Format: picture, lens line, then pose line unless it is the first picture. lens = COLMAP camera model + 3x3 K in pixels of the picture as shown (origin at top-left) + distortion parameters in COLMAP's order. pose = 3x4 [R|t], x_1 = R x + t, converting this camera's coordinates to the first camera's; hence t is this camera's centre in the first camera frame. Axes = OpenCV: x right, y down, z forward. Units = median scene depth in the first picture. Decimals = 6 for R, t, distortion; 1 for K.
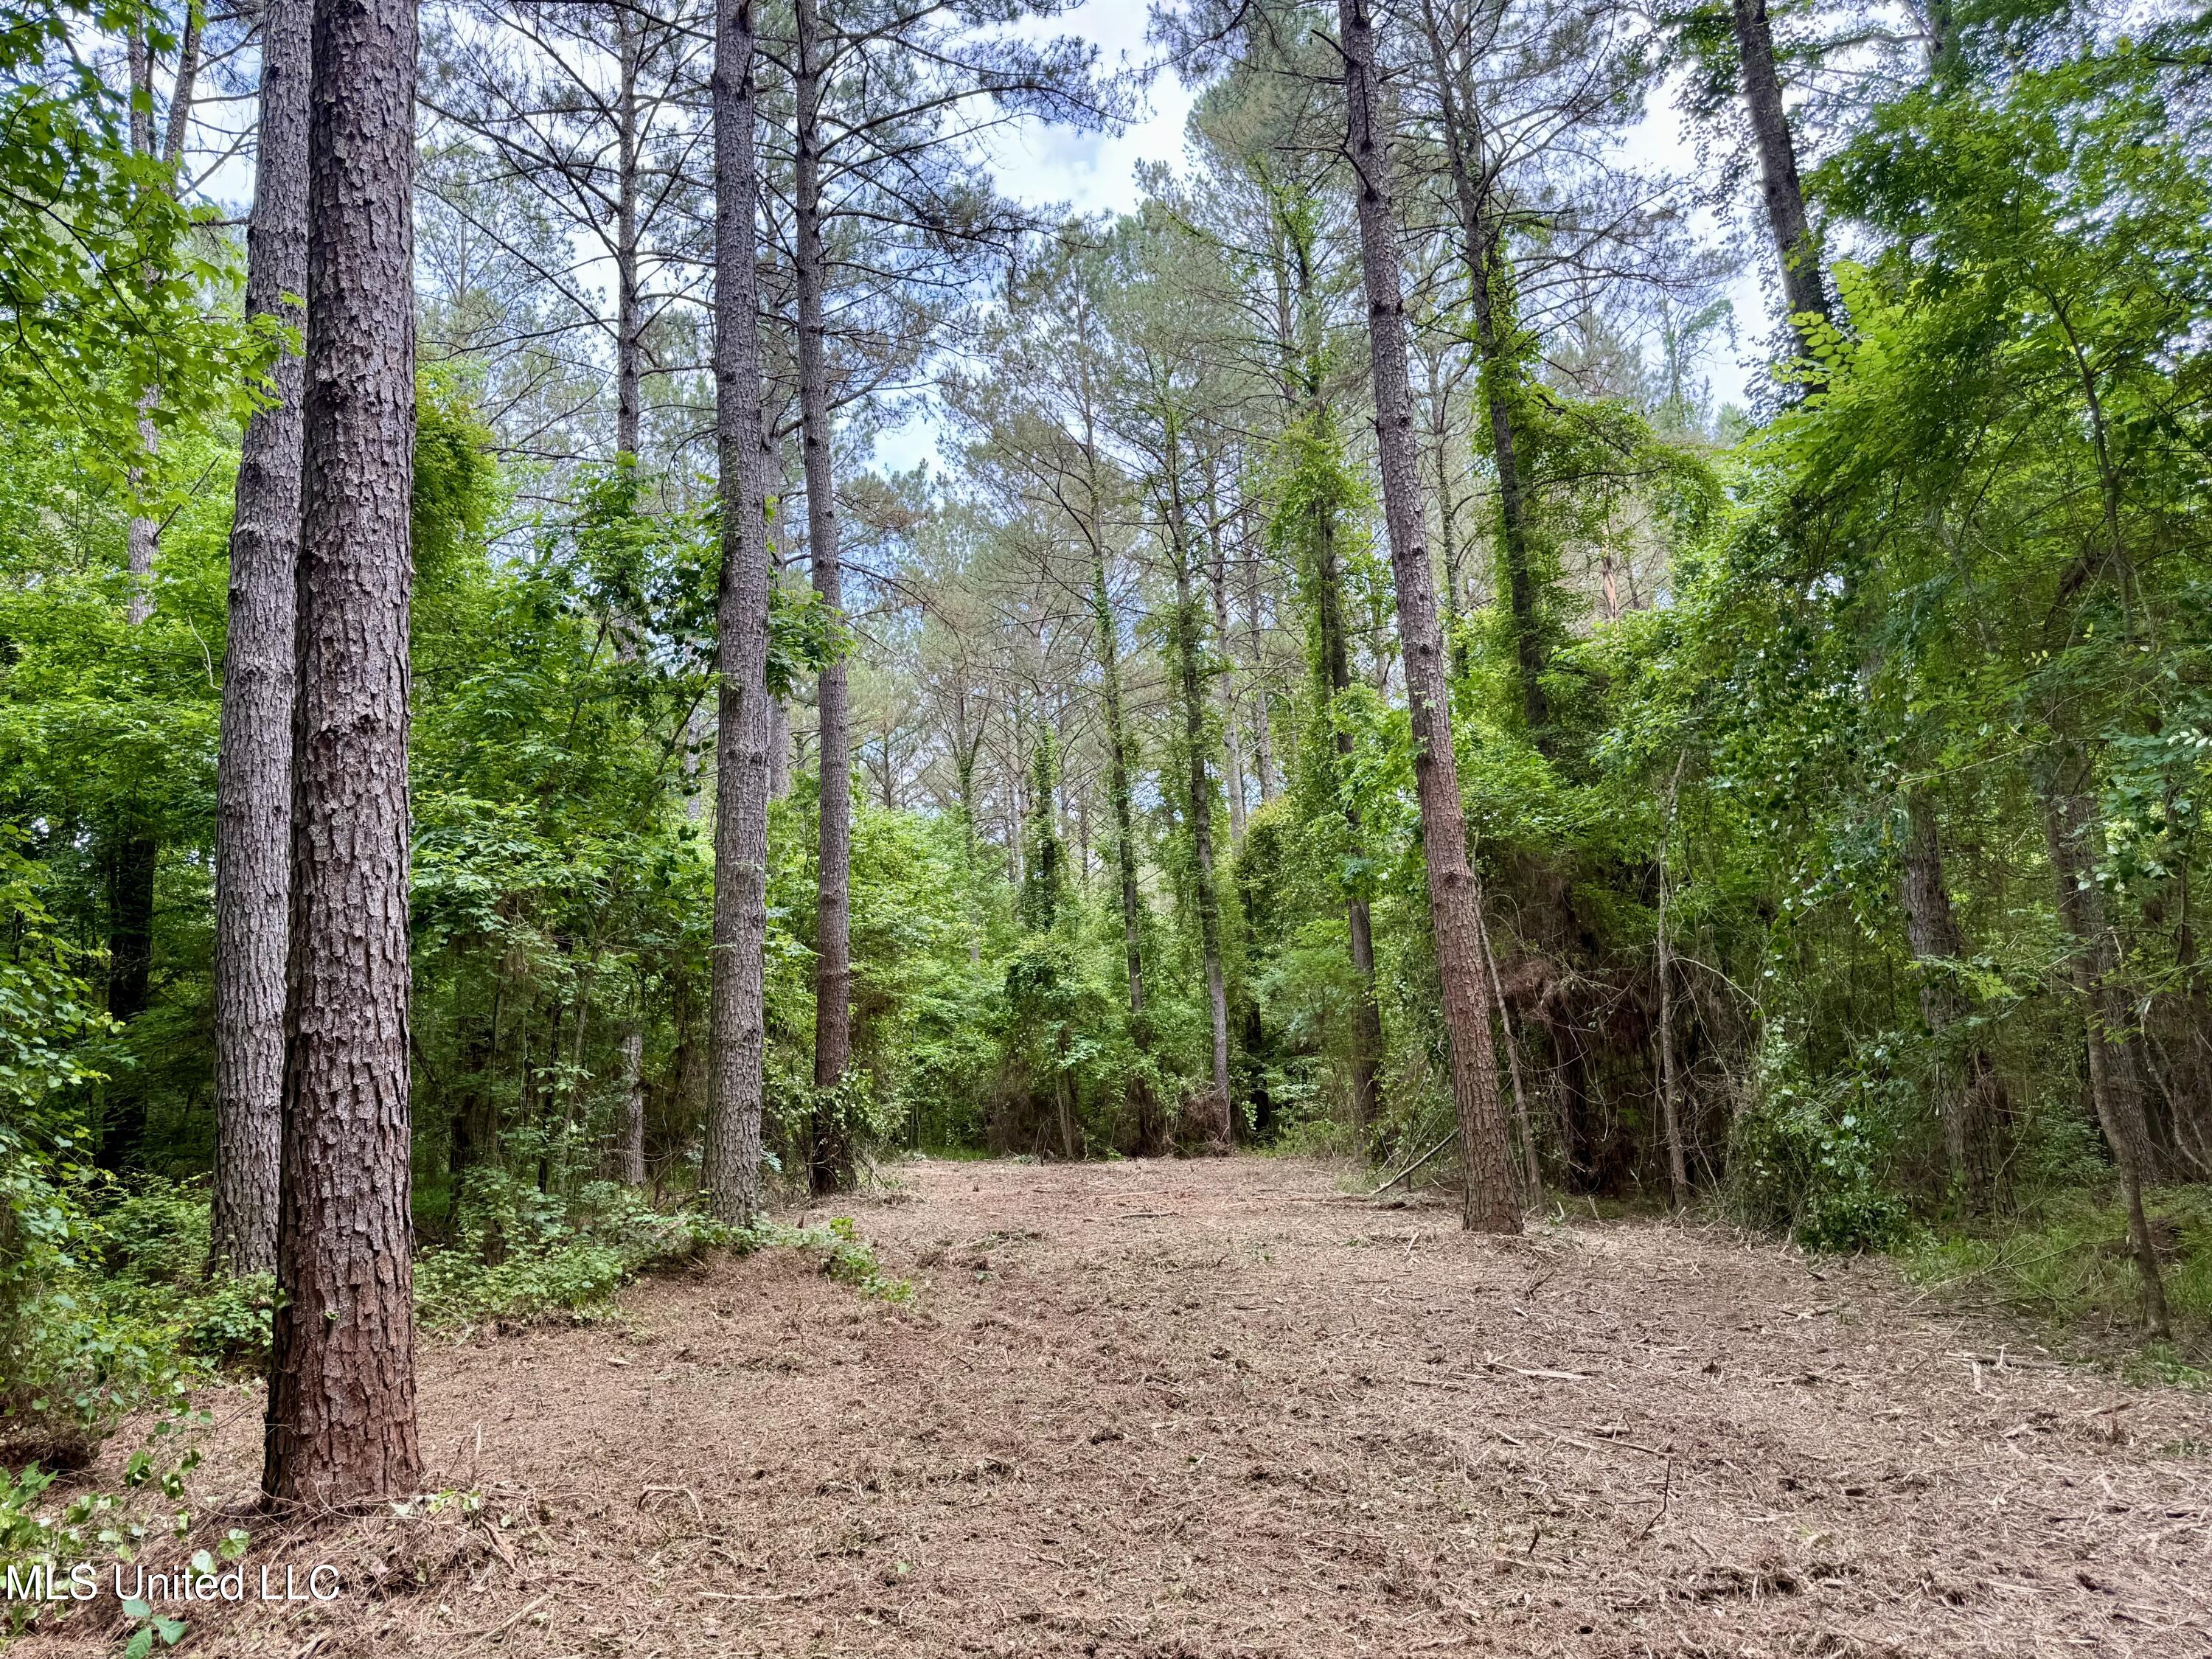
lens RADIAL K [[1533.9, 0, 1106.0], [0, 1533.9, 829.5], [0, 0, 1]] dist [0.005941, 0.001939]
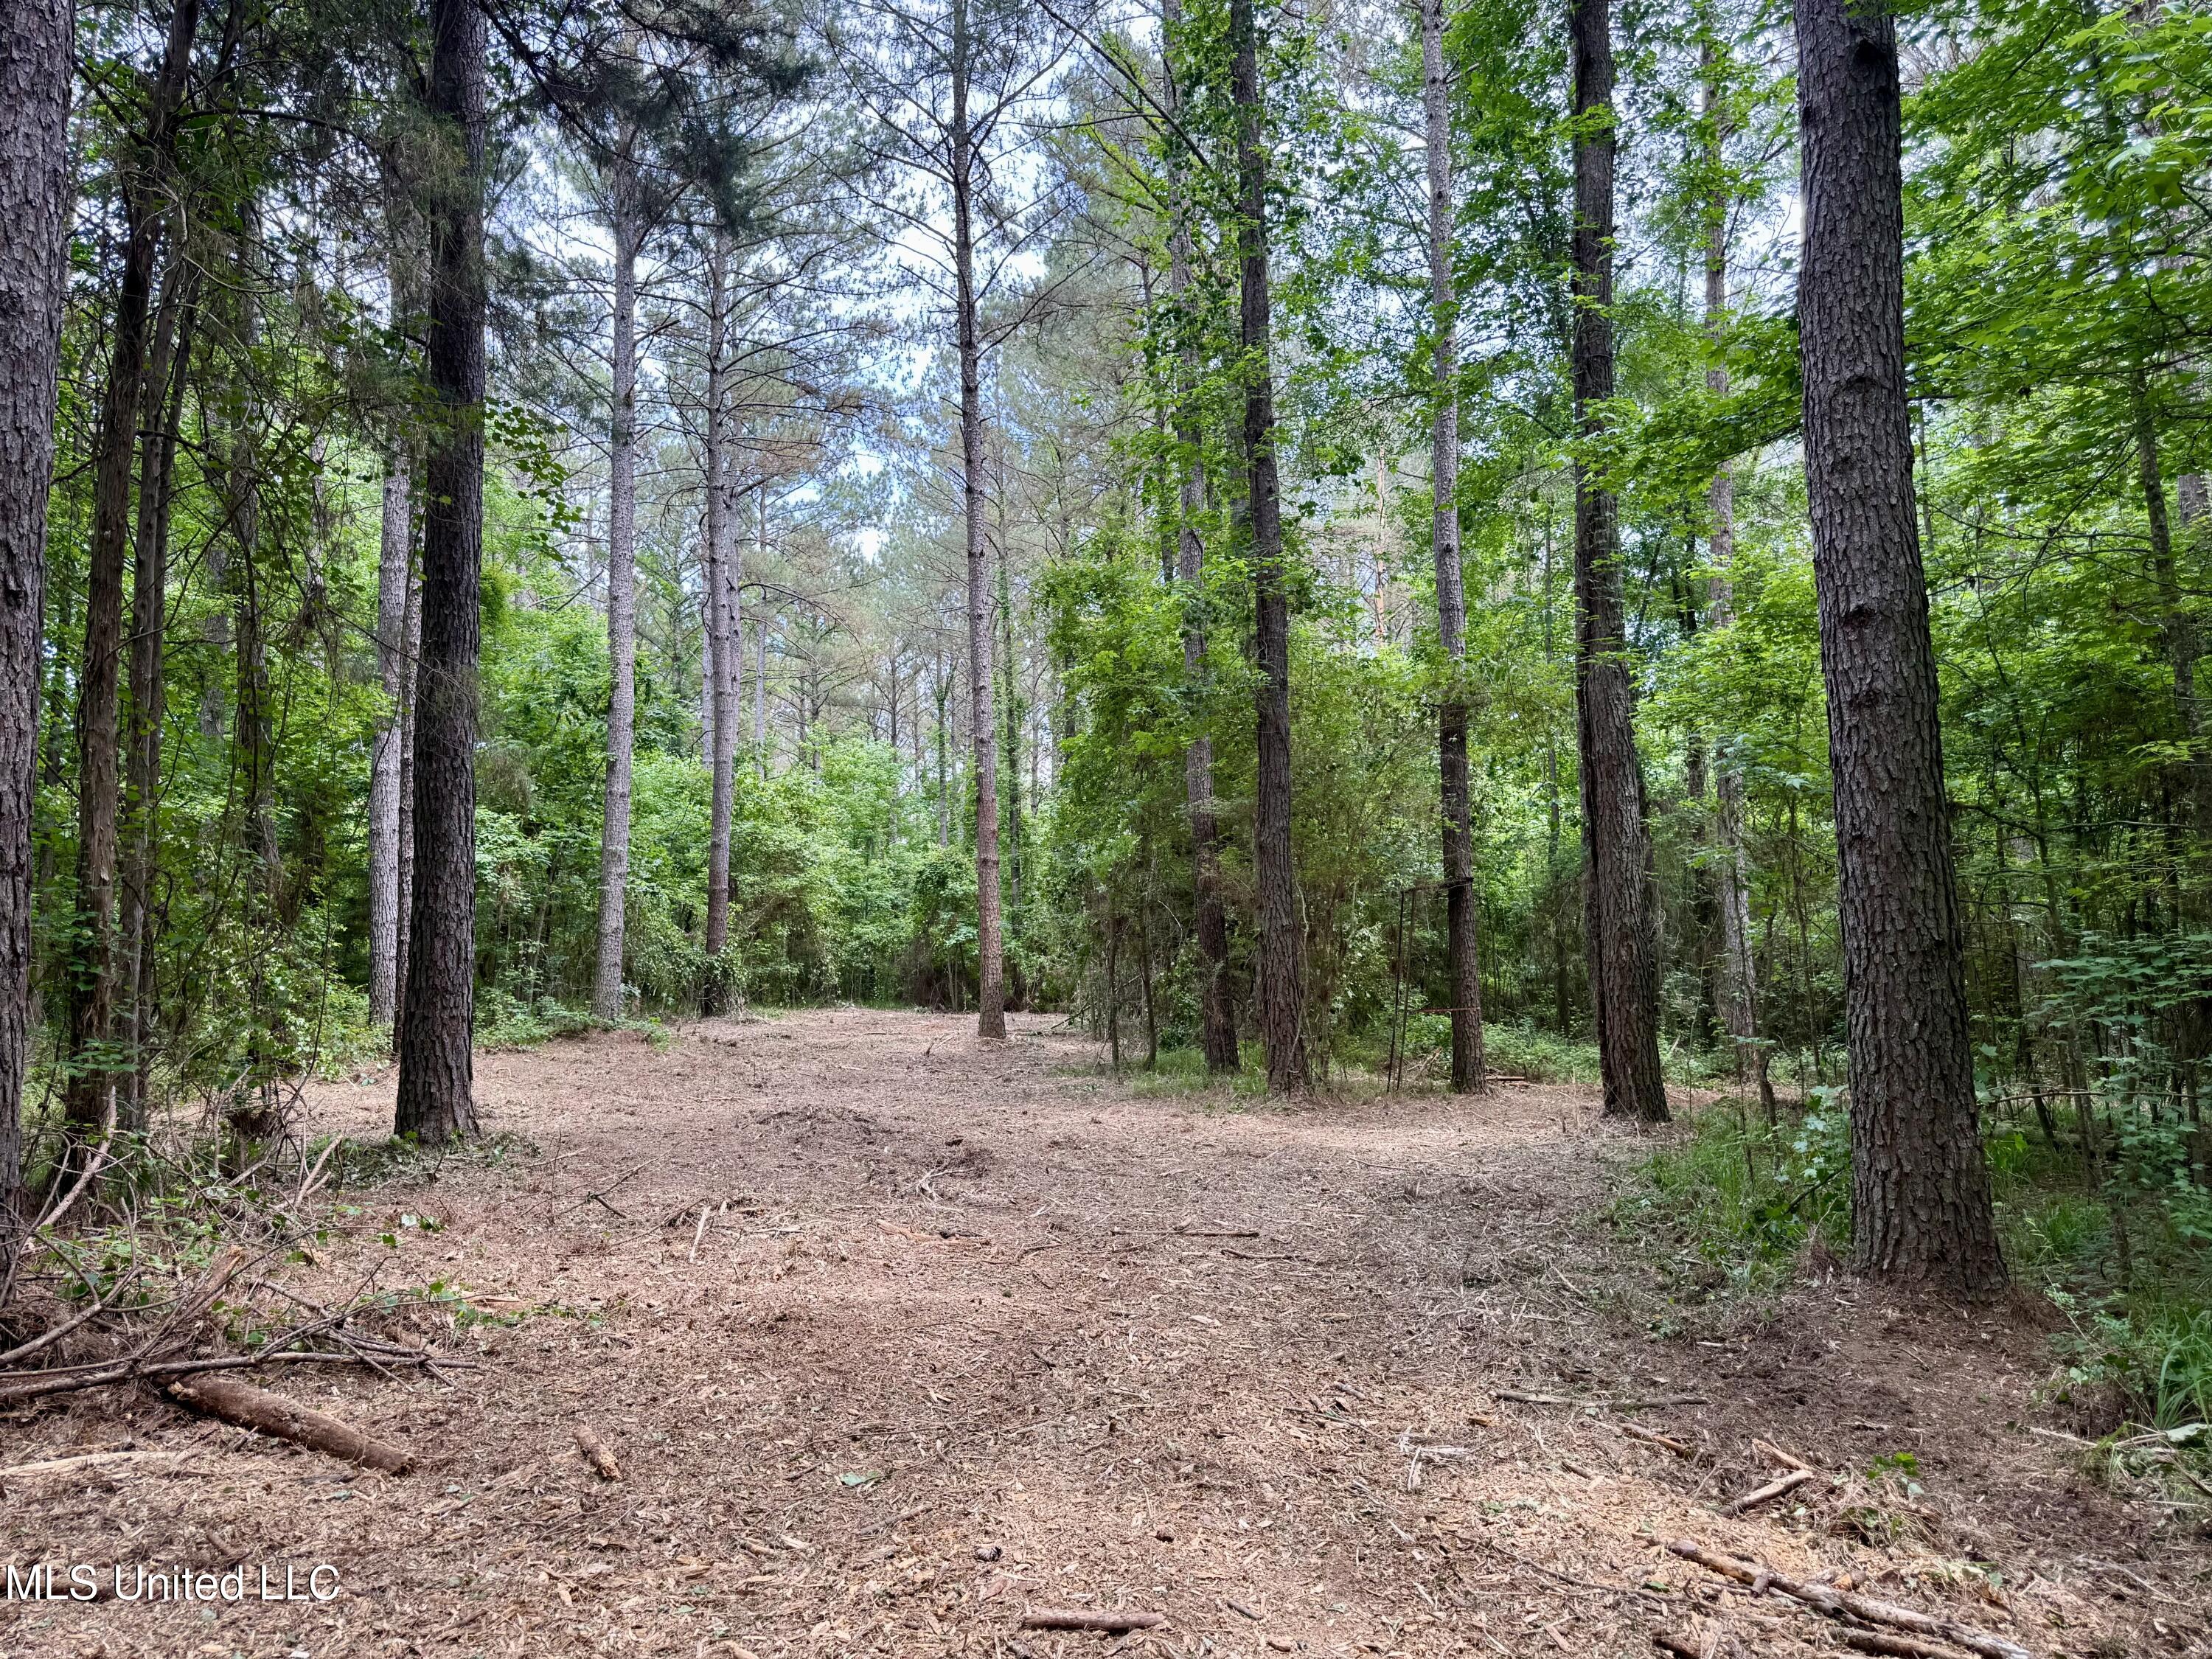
lens RADIAL K [[1545.3, 0, 1106.0], [0, 1545.3, 829.5], [0, 0, 1]] dist [0.048431, -0.000430]
pose [[0.997377, 0.033244, -0.064296, 0.371370], [-0.027819, 0.996119, 0.083502, -0.130715], [0.066822, -0.081494, 0.994431, -0.691826]]
